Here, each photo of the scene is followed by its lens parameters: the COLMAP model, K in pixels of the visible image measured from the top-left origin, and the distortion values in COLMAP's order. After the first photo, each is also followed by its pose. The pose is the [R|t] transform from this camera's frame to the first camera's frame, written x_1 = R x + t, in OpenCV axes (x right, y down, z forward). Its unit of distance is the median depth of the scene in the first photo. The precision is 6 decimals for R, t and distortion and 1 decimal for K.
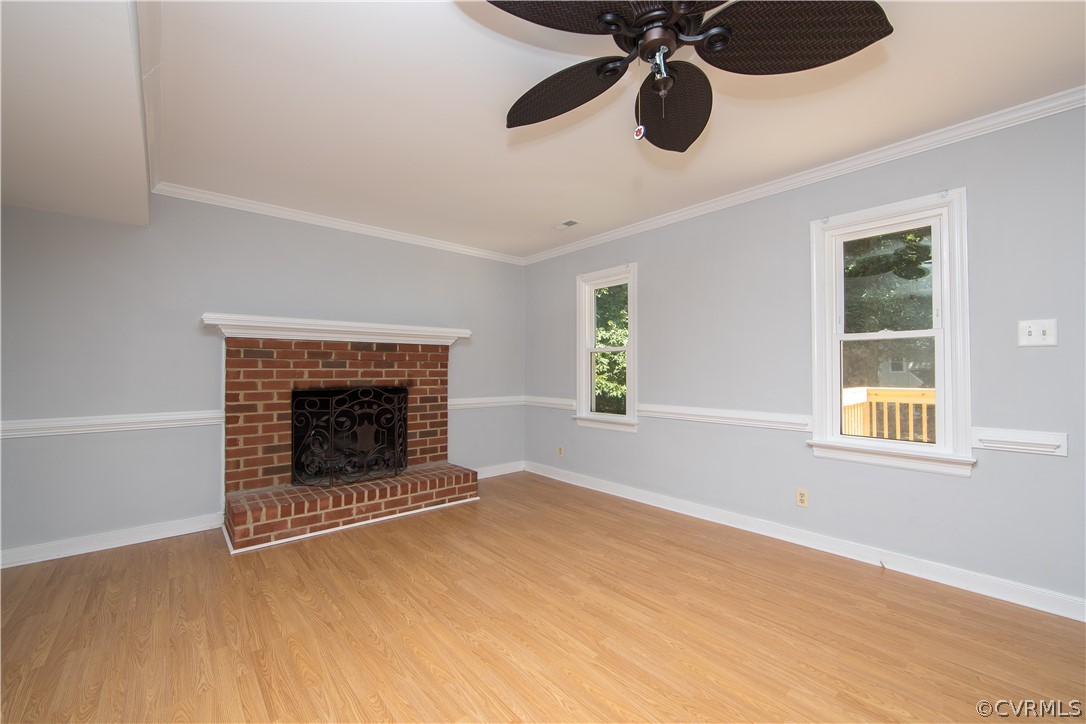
lens RADIAL K [[474.2, 0, 536.7], [0, 474.2, 366.7], [0, 0, 1]] dist [-0.019985, -0.000079]
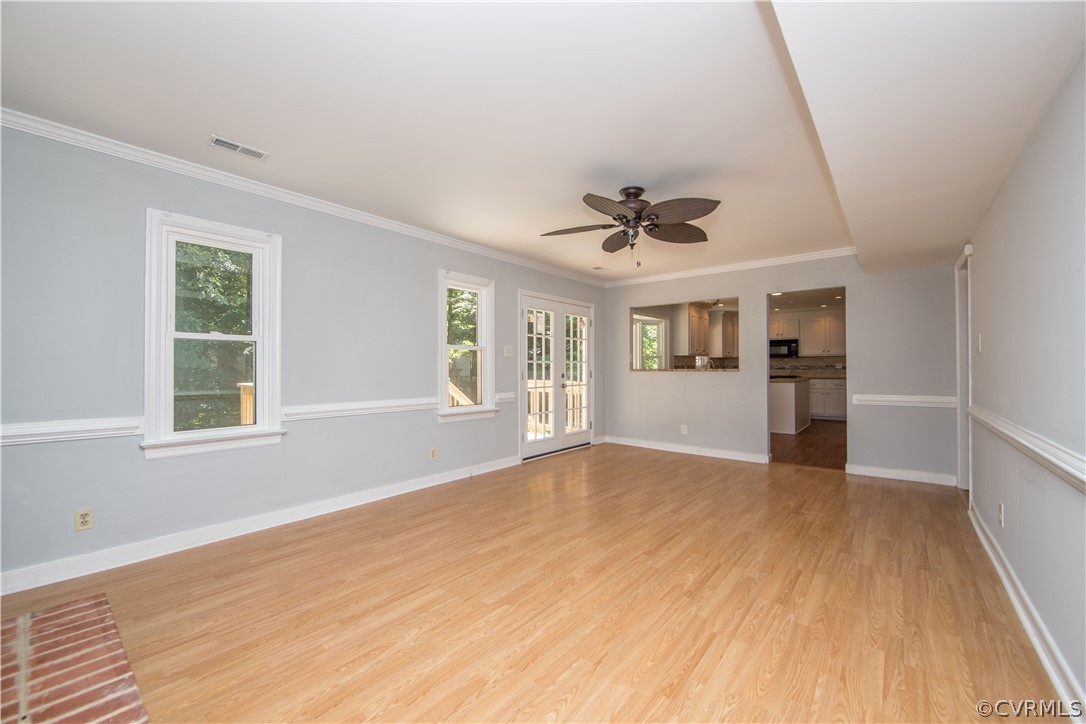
lens RADIAL K [[430.2, 0, 536.7], [0, 430.2, 361.2], [0, 0, 1]] dist [-0.004522, -0.000238]
pose [[-0.180782, -0.000949, 0.983523, -0.485271], [-0.012442, 0.999922, -0.001322, -0.018994], [-0.983445, -0.012476, -0.180779, 0.493751]]
